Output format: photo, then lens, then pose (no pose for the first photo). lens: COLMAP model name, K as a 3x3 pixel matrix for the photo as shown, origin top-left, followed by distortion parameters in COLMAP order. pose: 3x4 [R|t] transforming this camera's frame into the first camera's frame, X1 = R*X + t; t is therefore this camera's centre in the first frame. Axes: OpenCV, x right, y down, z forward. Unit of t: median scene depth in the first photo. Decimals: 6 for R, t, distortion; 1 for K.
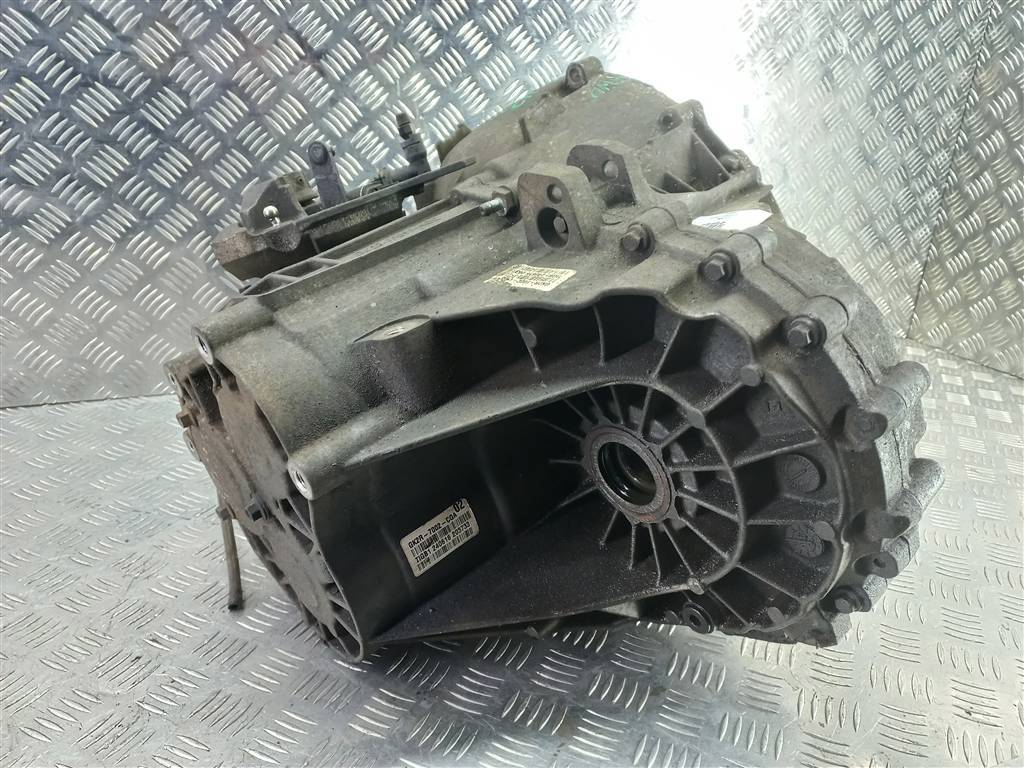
lens RADIAL K [[726.9, 0, 511.9], [0, 726.9, 380.6], [0, 0, 1]] dist [-0.002366, 0.012040]
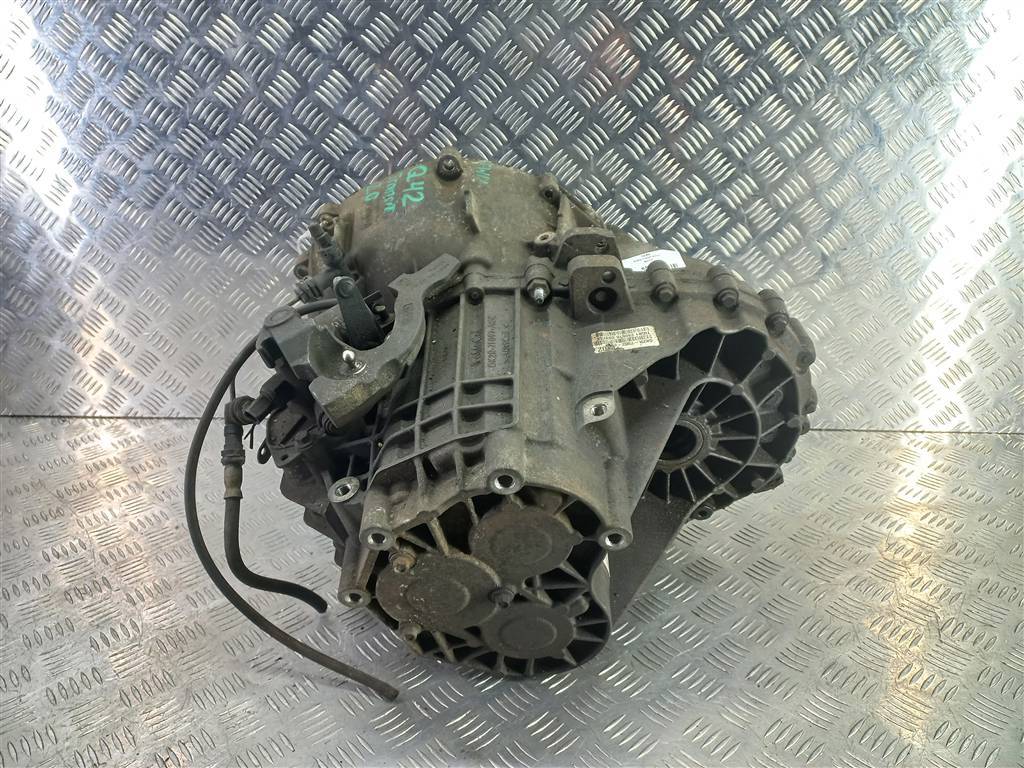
lens RADIAL K [[726.9, 0, 487.9], [0, 726.9, 399.6], [0, 0, 1]] dist [-0.002366, 0.012040]
pose [[0.905848, 0.099856, -0.411665, 0.199193], [-0.097993, 0.994855, 0.025690, -0.082909], [0.412113, 0.017069, 0.910973, -0.023386]]
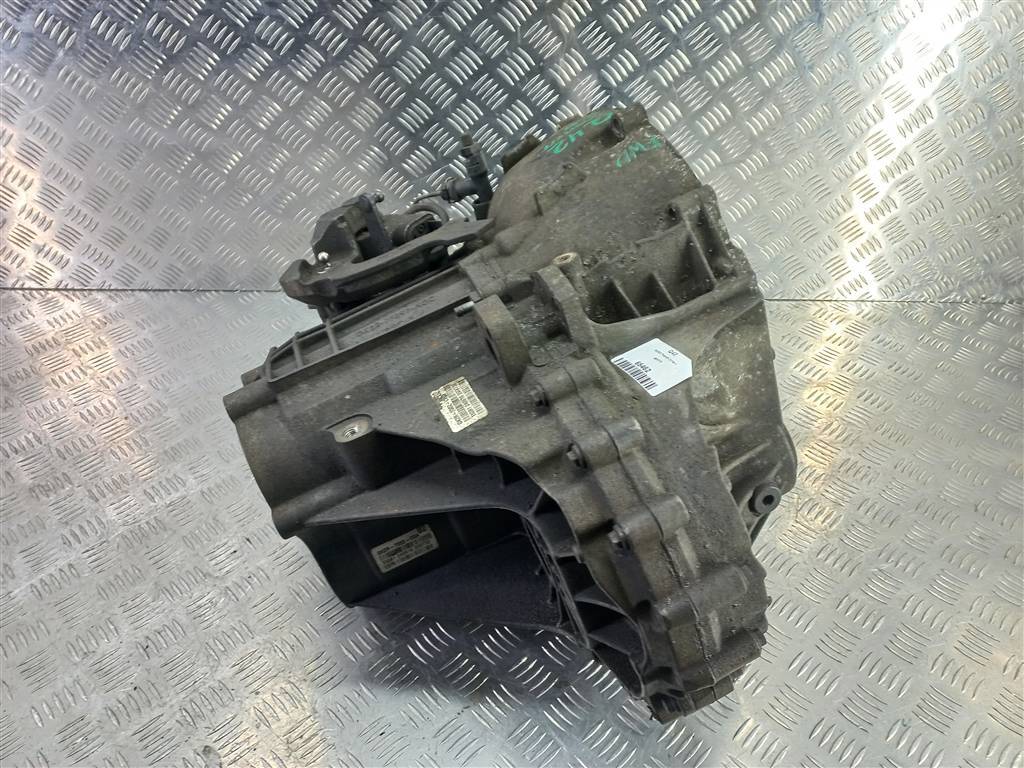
lens RADIAL K [[726.9, 0, 489.2], [0, 726.9, 392.9], [0, 0, 1]] dist [-0.002366, 0.012040]
pose [[0.928268, 0.201654, -0.312498, 0.241040], [-0.094025, 0.940194, 0.327405, -0.300967], [0.359831, -0.274537, 0.891712, -0.034254]]
